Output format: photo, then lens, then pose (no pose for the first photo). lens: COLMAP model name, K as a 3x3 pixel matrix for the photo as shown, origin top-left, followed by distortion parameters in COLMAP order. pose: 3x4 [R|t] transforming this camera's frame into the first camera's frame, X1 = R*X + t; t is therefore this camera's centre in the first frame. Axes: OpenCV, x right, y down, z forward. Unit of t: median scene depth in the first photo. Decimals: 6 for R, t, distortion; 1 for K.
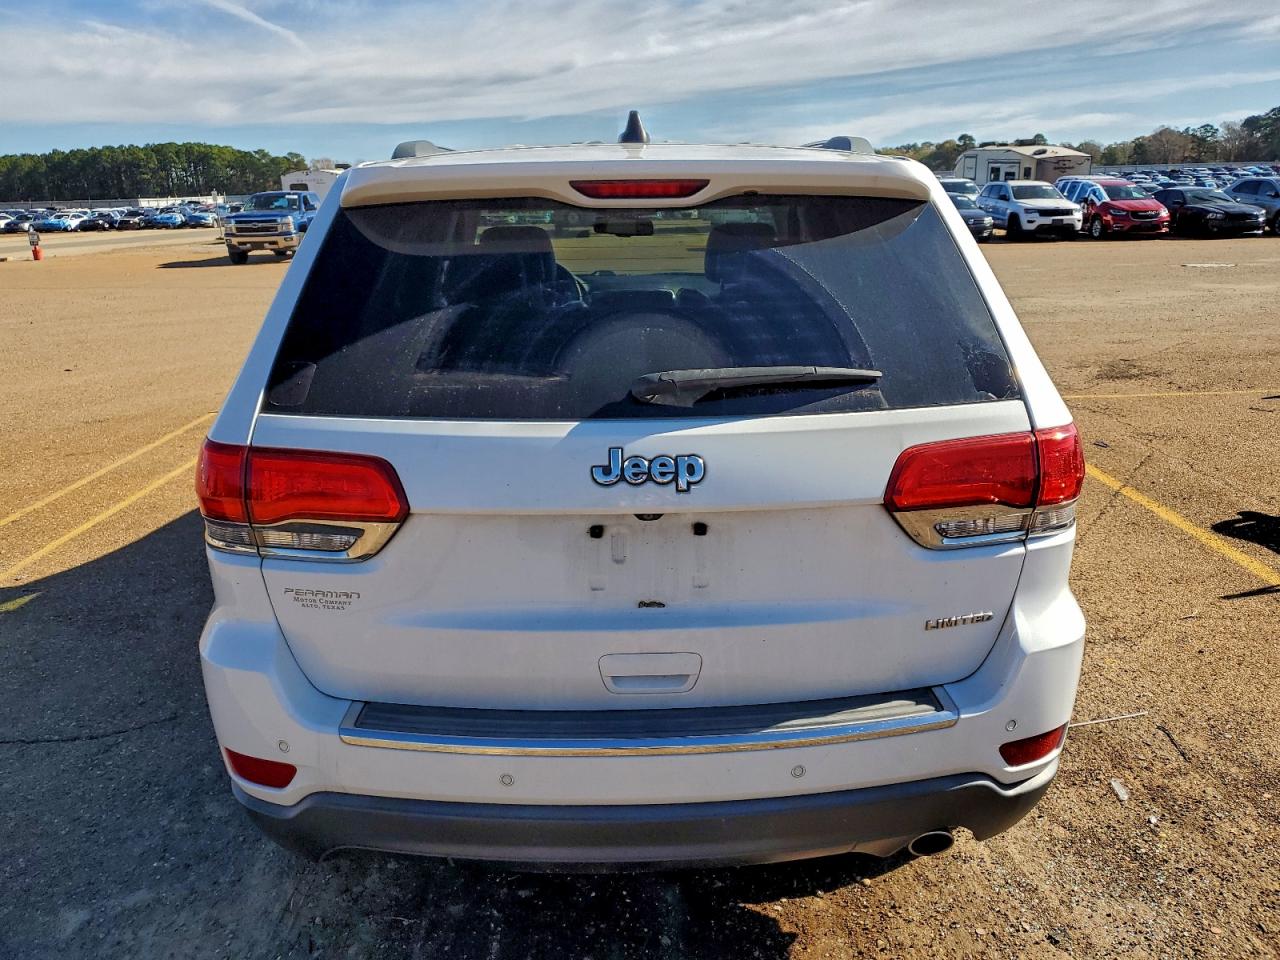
lens RADIAL K [[1021.1, 0, 638.2], [0, 1021.1, 477.7], [0, 0, 1]] dist [0.012119, 0.012026]
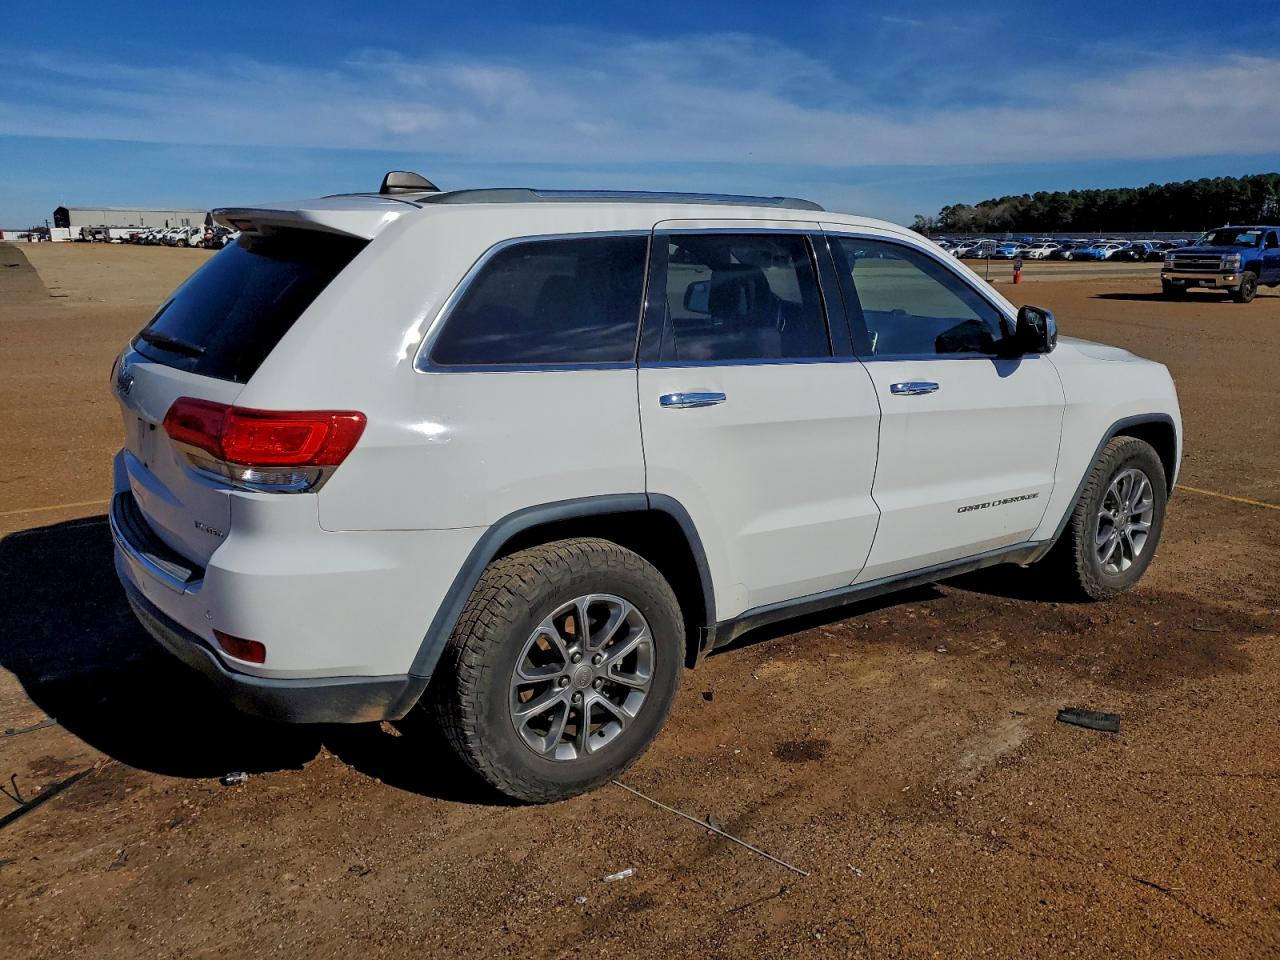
lens RADIAL K [[1021.1, 0, 638.2], [0, 1021.1, 477.7], [0, 0, 1]] dist [0.012119, 0.012026]
pose [[0.534777, 0.222937, -0.815054, 0.114185], [-0.246103, 0.963845, 0.102160, -0.014527], [0.808361, 0.145955, 0.570307, 0.041989]]
